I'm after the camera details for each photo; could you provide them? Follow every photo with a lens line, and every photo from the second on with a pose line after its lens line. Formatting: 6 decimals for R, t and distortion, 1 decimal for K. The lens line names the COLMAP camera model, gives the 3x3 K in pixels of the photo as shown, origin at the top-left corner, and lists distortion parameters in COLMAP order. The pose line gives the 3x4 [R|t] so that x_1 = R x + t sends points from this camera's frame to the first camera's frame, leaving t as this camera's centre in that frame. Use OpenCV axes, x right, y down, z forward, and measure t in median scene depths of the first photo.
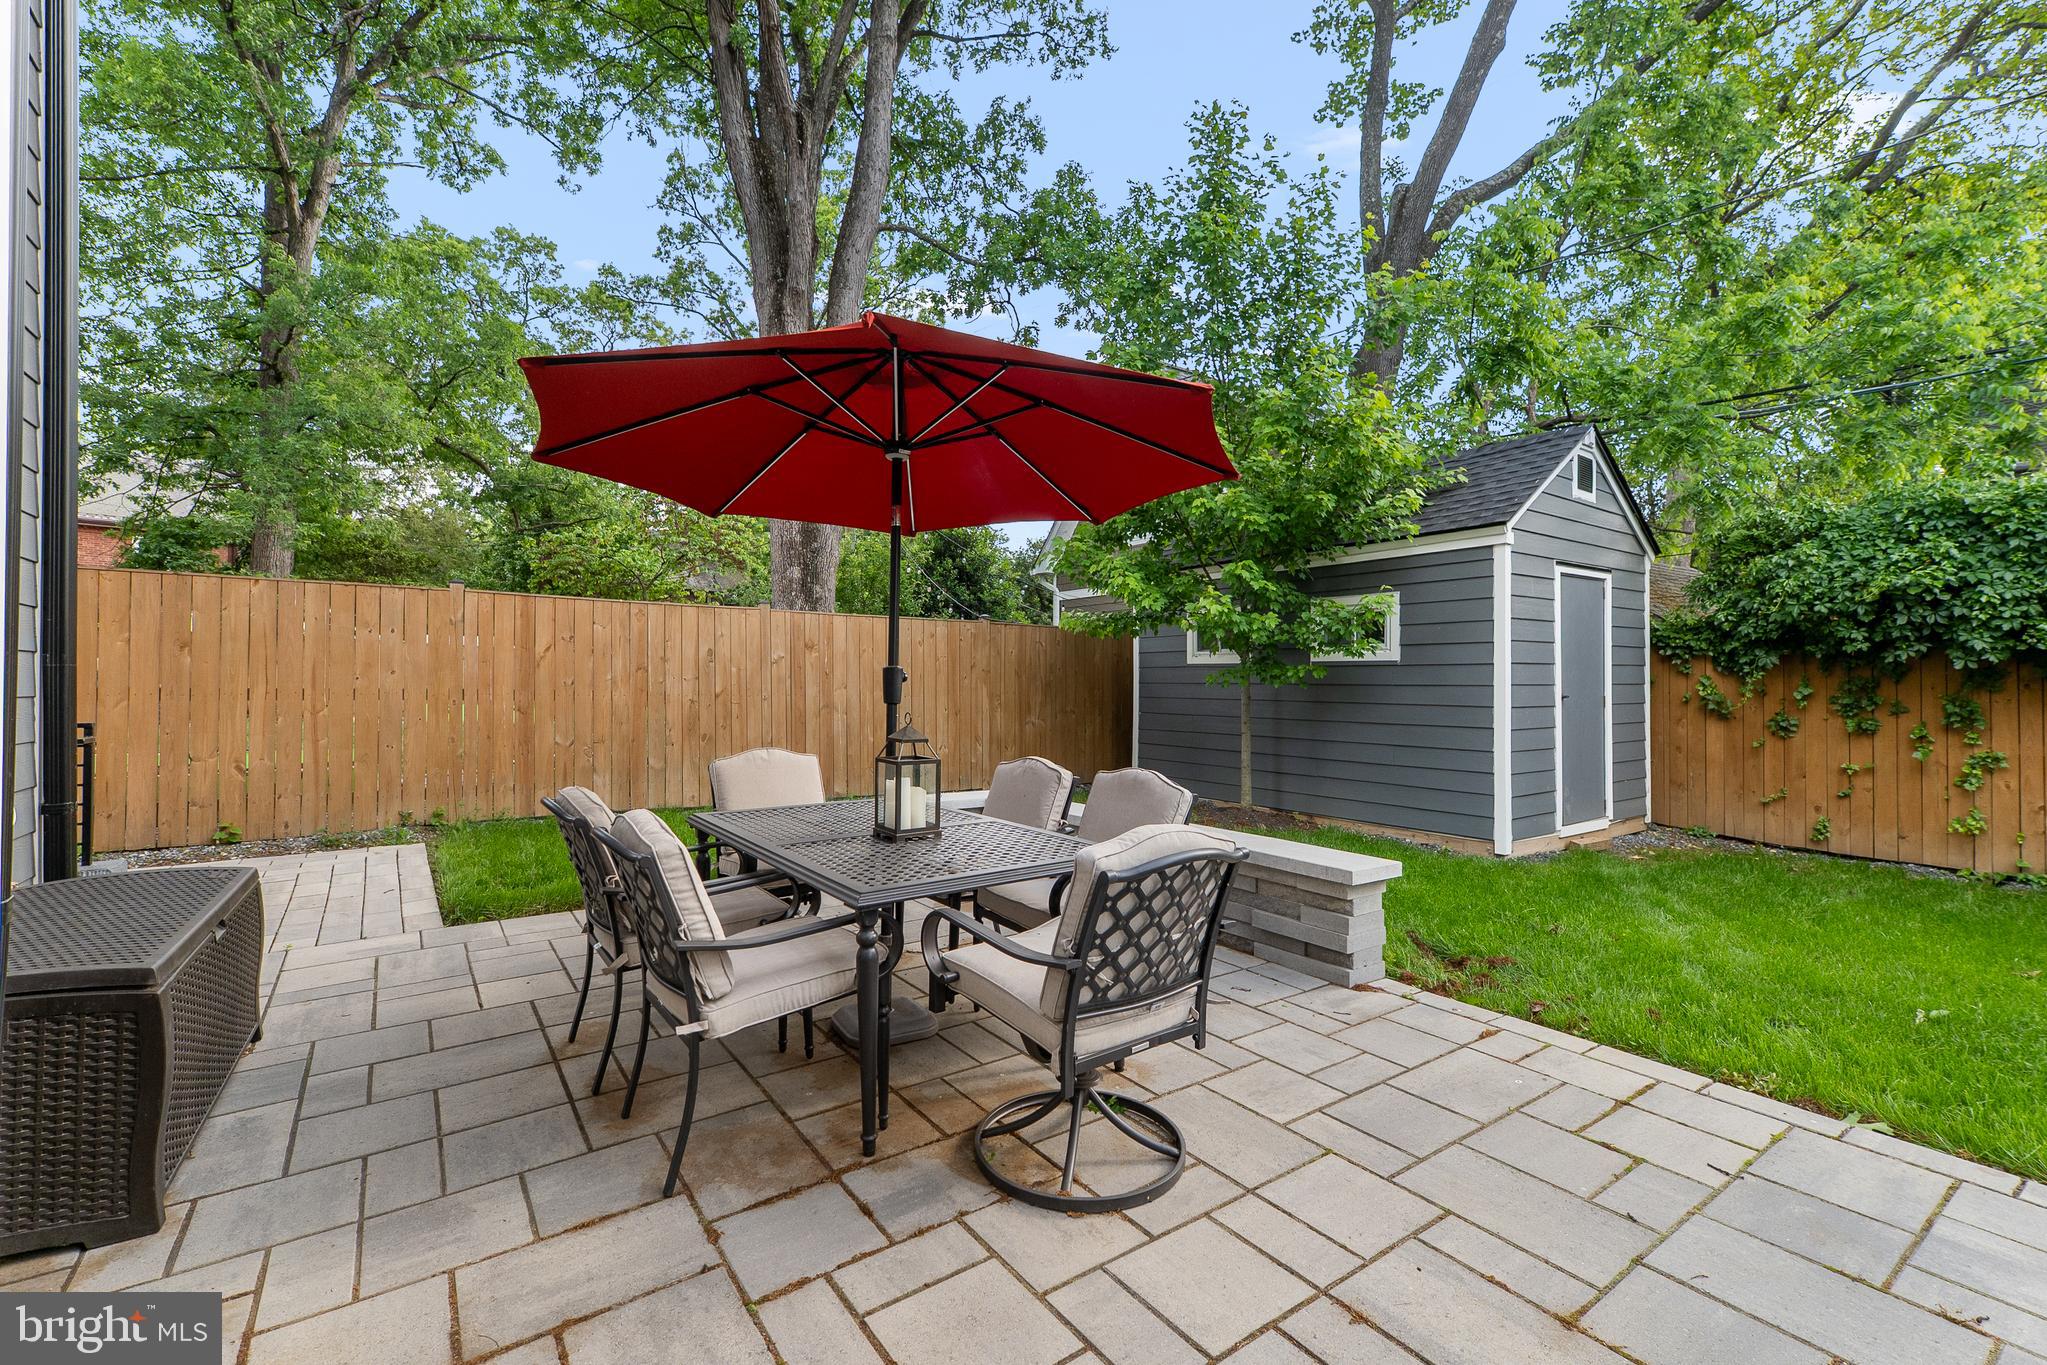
lens RADIAL K [[883.0, 0, 1023.6], [0, 883.0, 669.7], [0, 0, 1]] dist [0.013128, -0.001210]
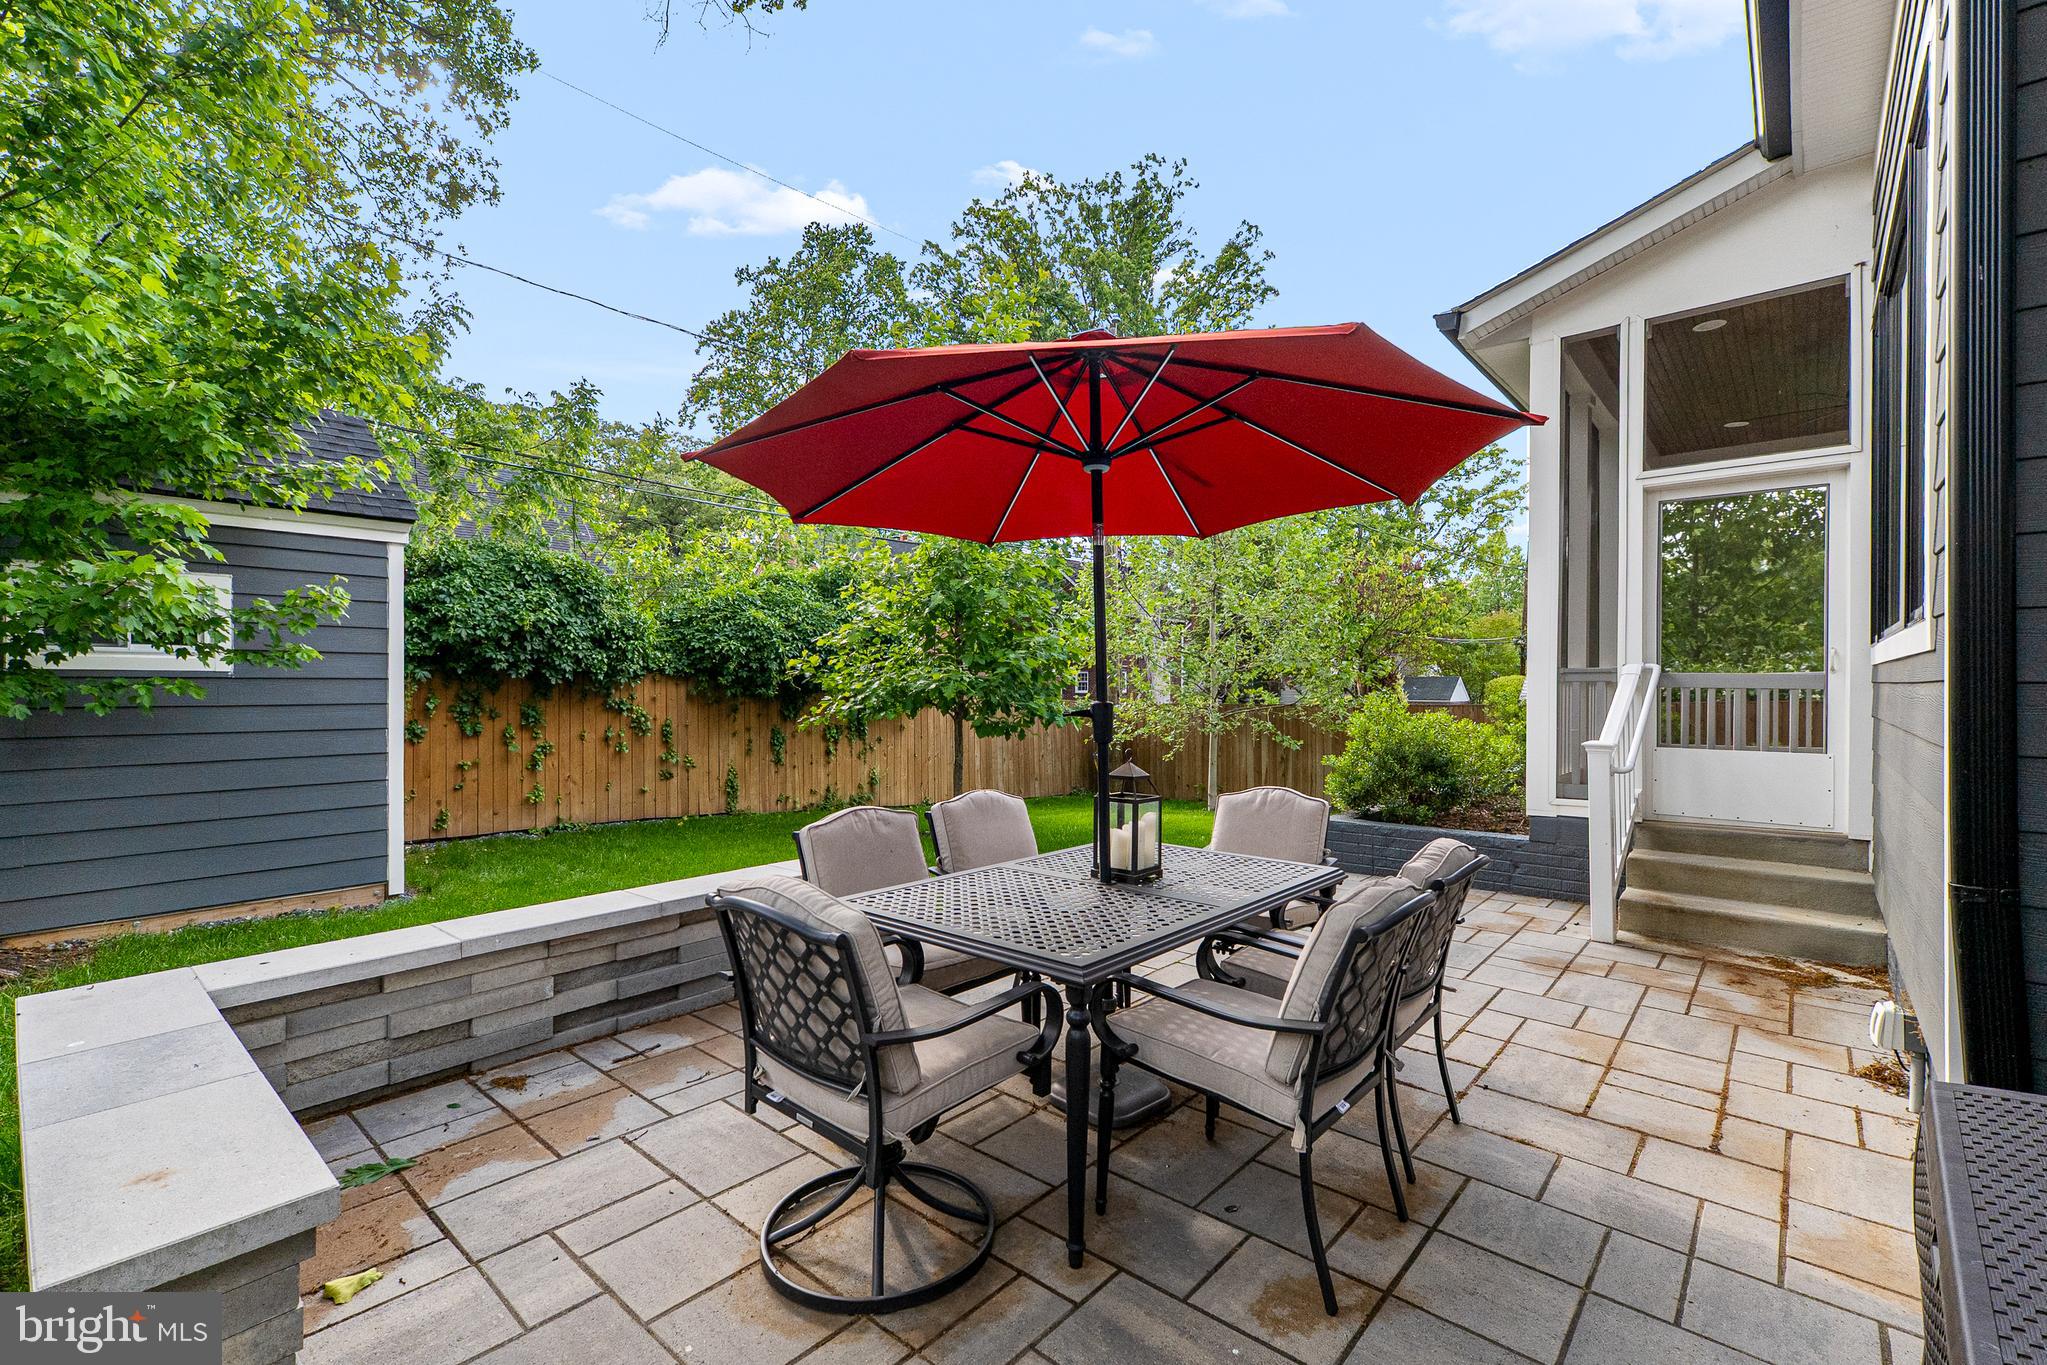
lens RADIAL K [[888.4, 0, 1019.0], [0, 888.4, 690.9], [0, 0, 1]] dist [0.004103, 0.001355]
pose [[-0.231007, -0.008559, 0.972914, -0.457324], [-0.013718, 0.999891, 0.005540, -0.007608], [-0.972855, -0.012067, -0.231099, 0.586509]]
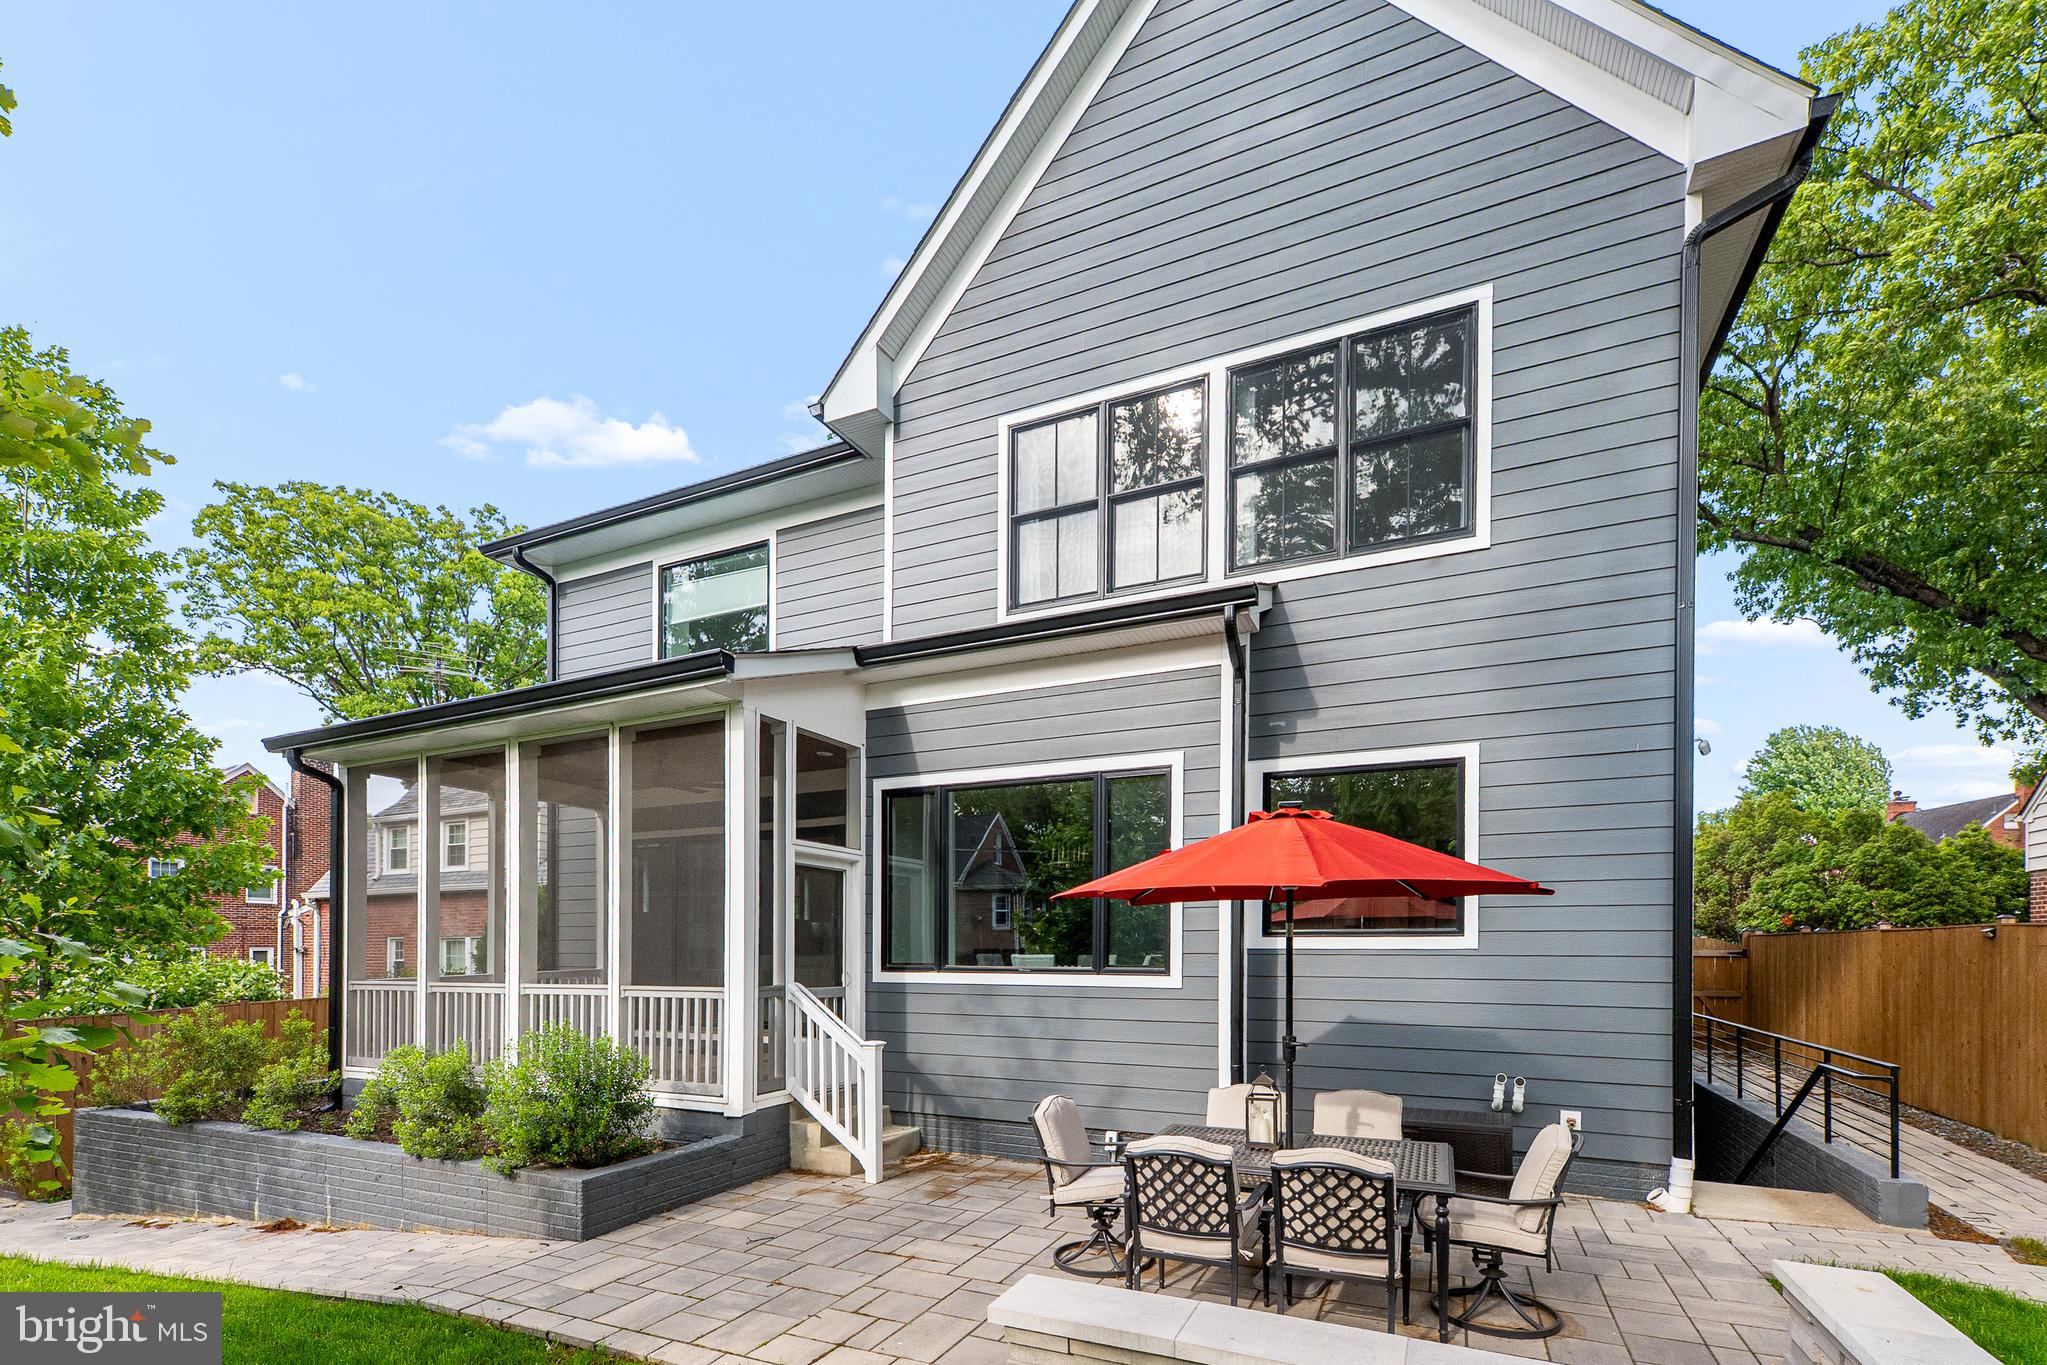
lens RADIAL K [[947.6, 0, 1016.8], [0, 947.6, 944.1], [0, 0, 1]] dist [0.003960, 0.007561]
pose [[-0.873288, -0.003164, -0.487194, 0.446692], [0.004894, 0.999871, -0.015268, -0.059248], [0.487180, -0.015717, -0.873160, 0.965120]]
